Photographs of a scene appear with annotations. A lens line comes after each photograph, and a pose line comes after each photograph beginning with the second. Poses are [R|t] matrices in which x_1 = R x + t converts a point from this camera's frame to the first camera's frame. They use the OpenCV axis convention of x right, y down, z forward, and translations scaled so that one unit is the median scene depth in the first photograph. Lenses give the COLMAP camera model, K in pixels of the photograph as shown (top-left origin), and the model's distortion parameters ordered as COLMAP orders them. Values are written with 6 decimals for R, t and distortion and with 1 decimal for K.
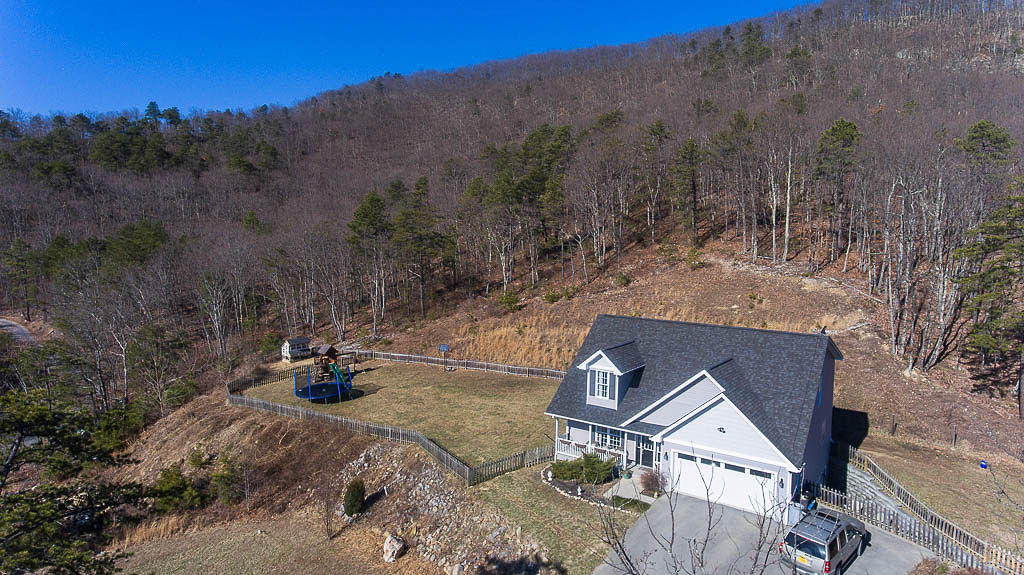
lens RADIAL K [[596.3, 0, 512.0], [0, 596.3, 287.5], [0, 0, 1]] dist [-0.006191, -0.000787]
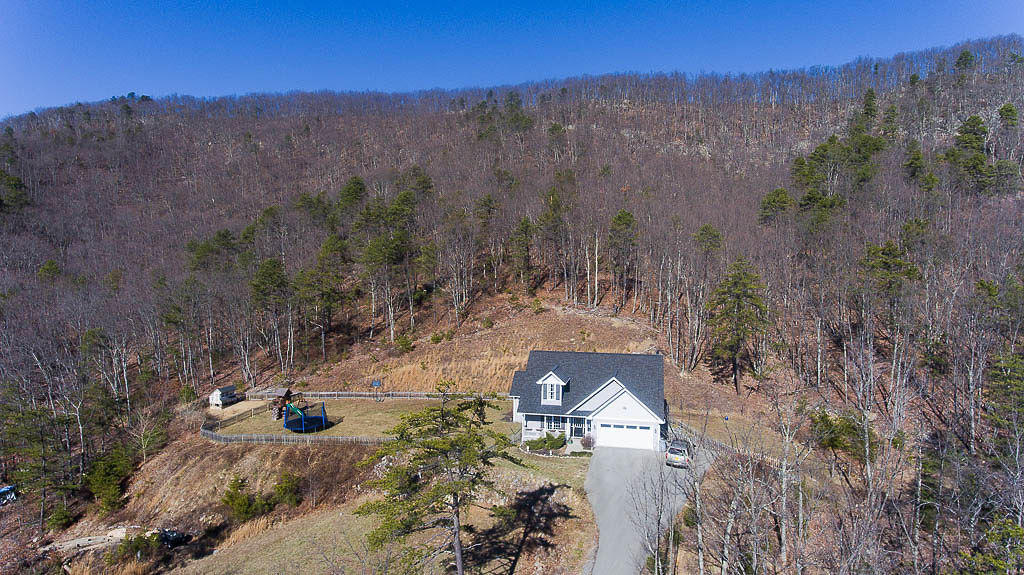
lens RADIAL K [[596.3, 0, 512.0], [0, 596.3, 287.5], [0, 0, 1]] dist [-0.006191, -0.000787]
pose [[0.920745, -0.017681, 0.389765, -0.417382], [0.039051, 0.998133, -0.046972, -0.040750], [-0.388206, 0.058470, 0.919716, -0.371231]]
